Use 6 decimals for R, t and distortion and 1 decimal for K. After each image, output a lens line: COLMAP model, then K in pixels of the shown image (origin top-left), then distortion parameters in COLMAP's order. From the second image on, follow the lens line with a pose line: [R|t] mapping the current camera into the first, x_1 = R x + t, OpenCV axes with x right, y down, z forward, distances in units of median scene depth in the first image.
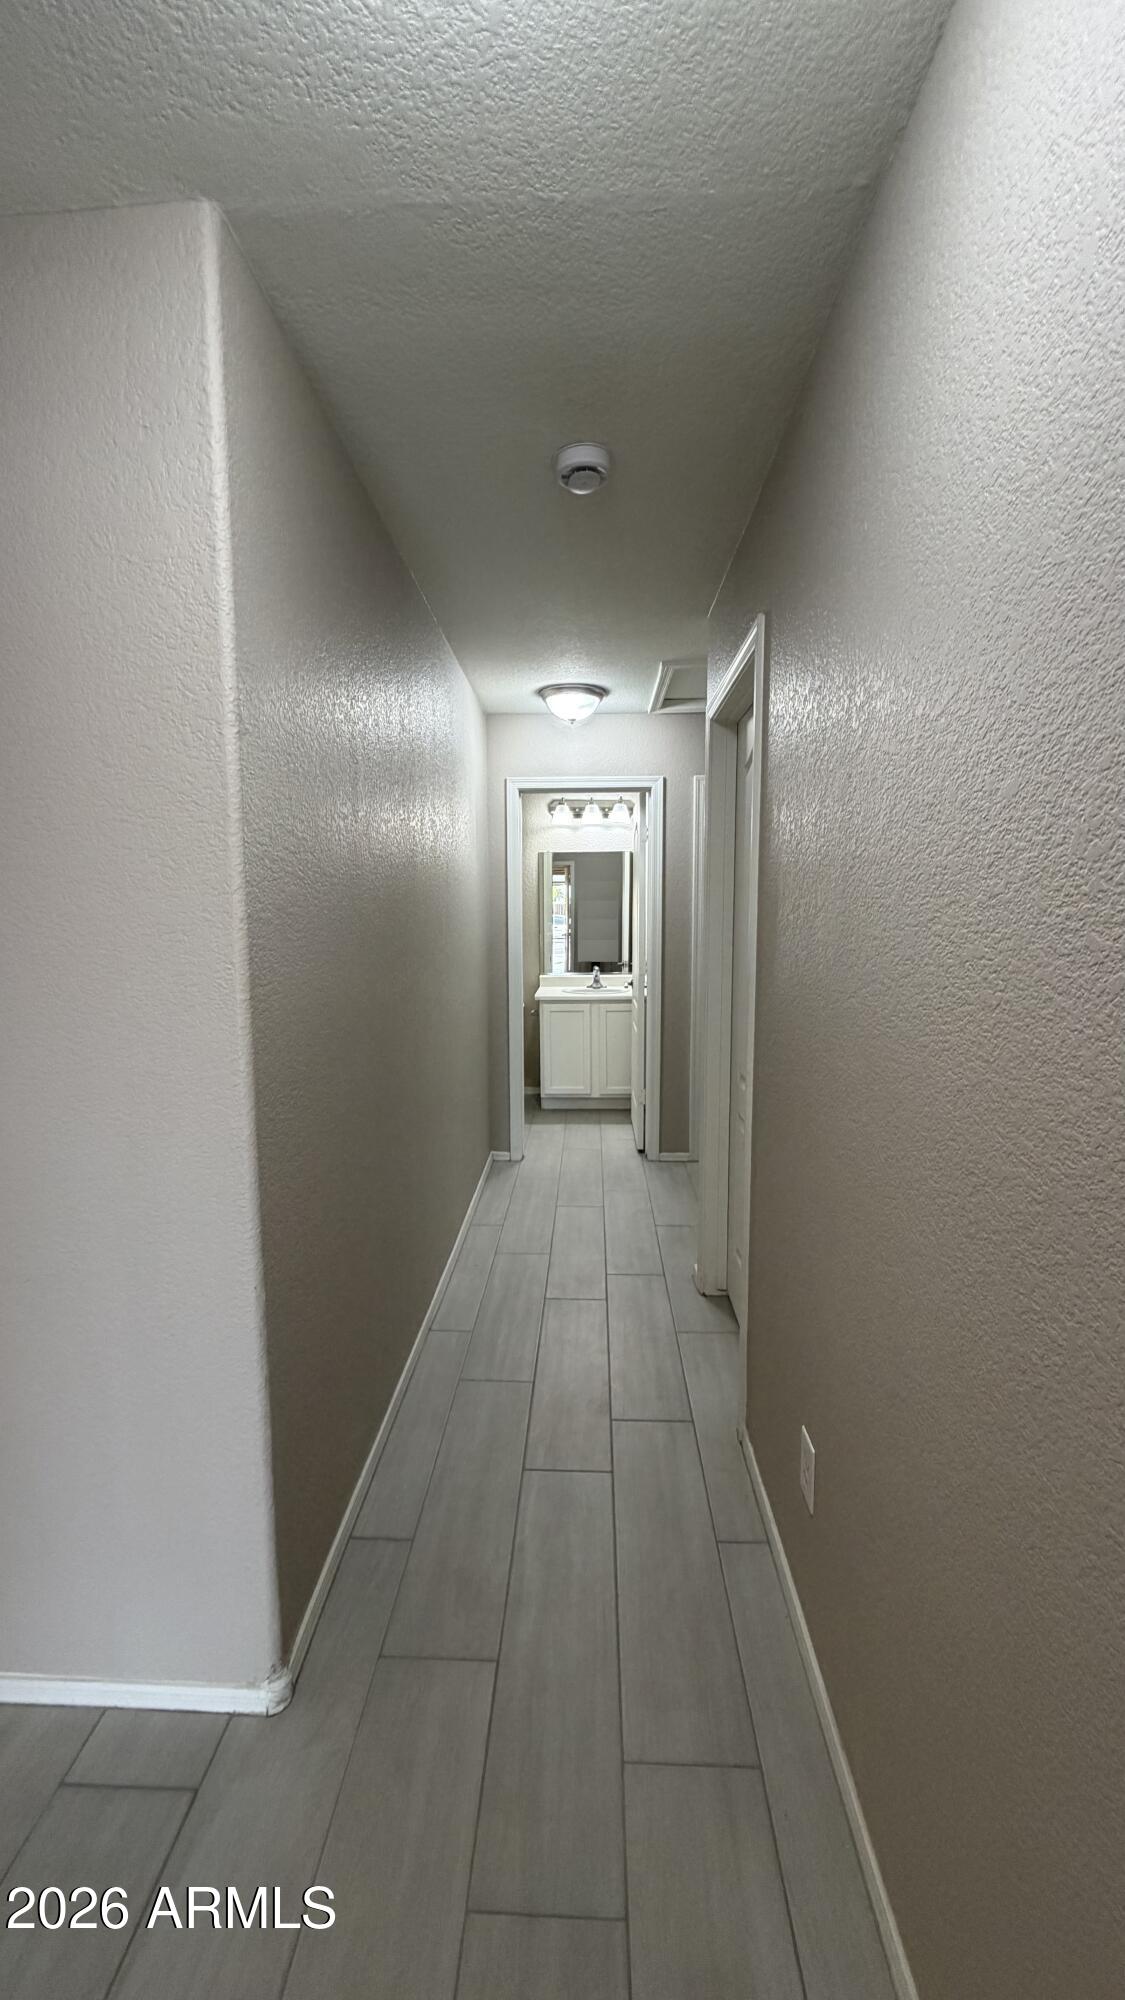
lens RADIAL K [[791.8, 0, 562.5], [0, 791.8, 1000.0], [0, 0, 1]] dist [-0.001193, -0.000044]
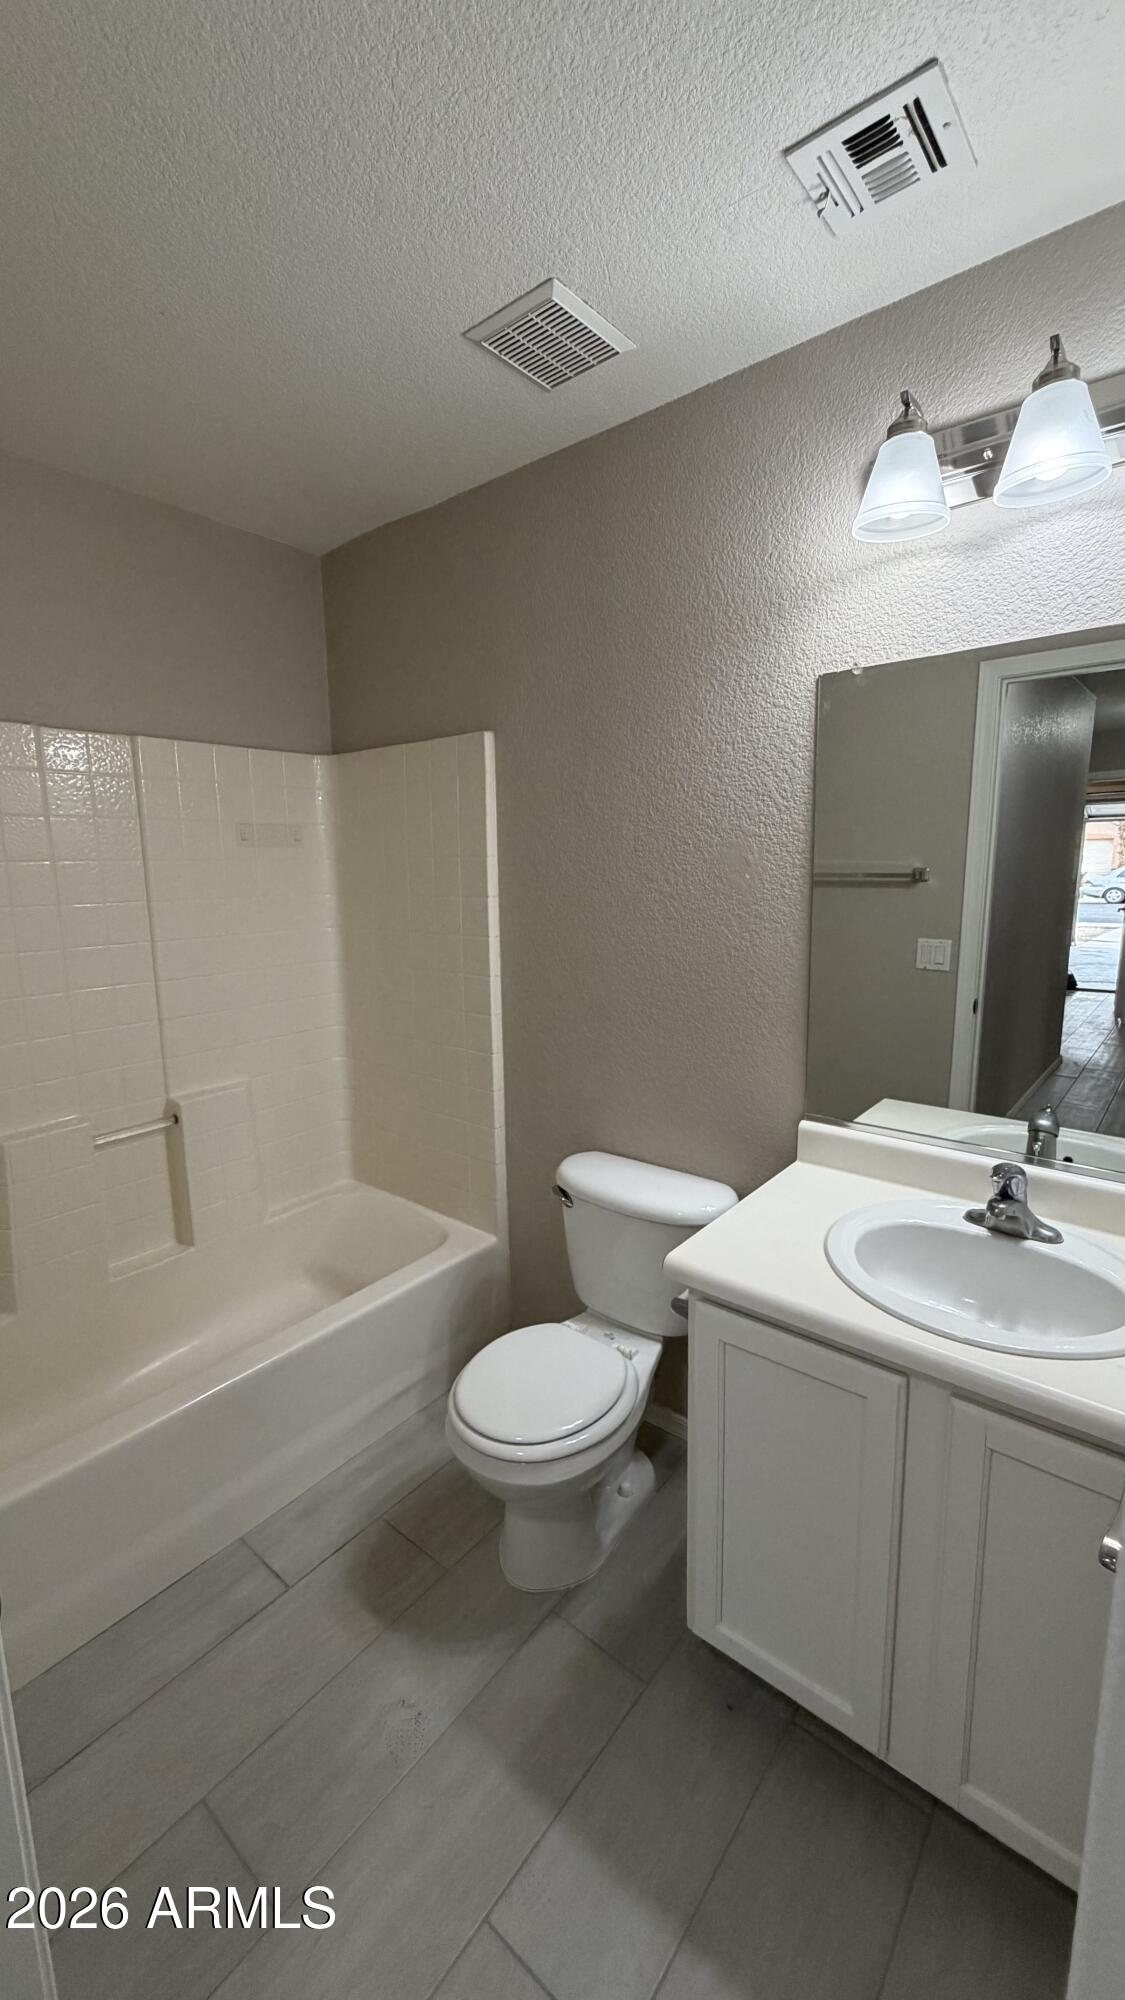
lens RADIAL K [[791.8, 0, 562.5], [0, 791.8, 1000.0], [0, 0, 1]] dist [-0.001193, -0.000044]
pose [[0.795883, 0.086907, -0.599180, 0.094083], [-0.047891, 0.995580, 0.080790, -0.120585], [0.603553, -0.035604, 0.796528, 0.959406]]
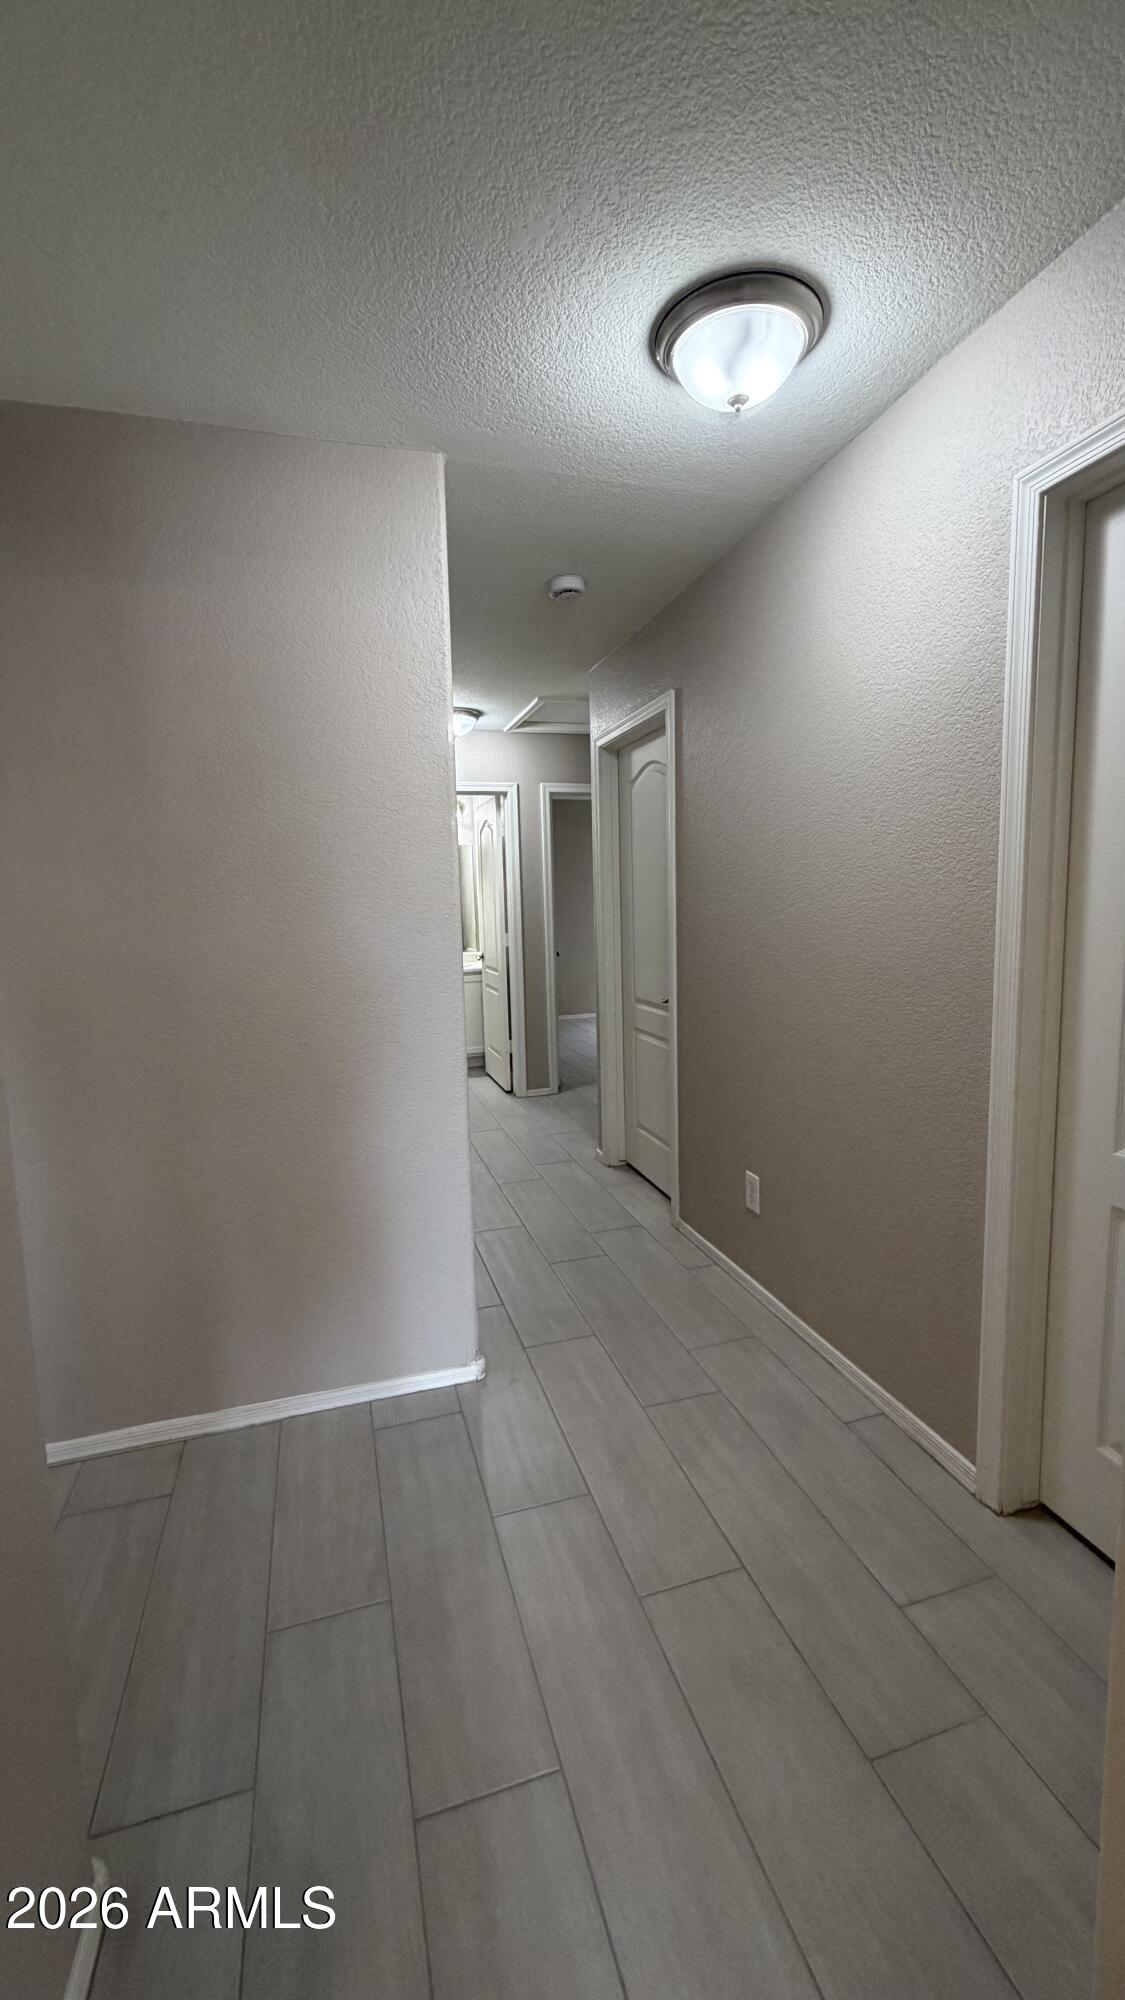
lens RADIAL K [[791.8, 0, 562.5], [0, 791.8, 1000.0], [0, 0, 1]] dist [-0.001193, -0.000044]
pose [[0.944388, -0.062575, 0.322826, -0.244602], [0.061761, 0.998009, 0.012776, 0.047362], [-0.322982, 0.007873, 0.946372, -0.204704]]
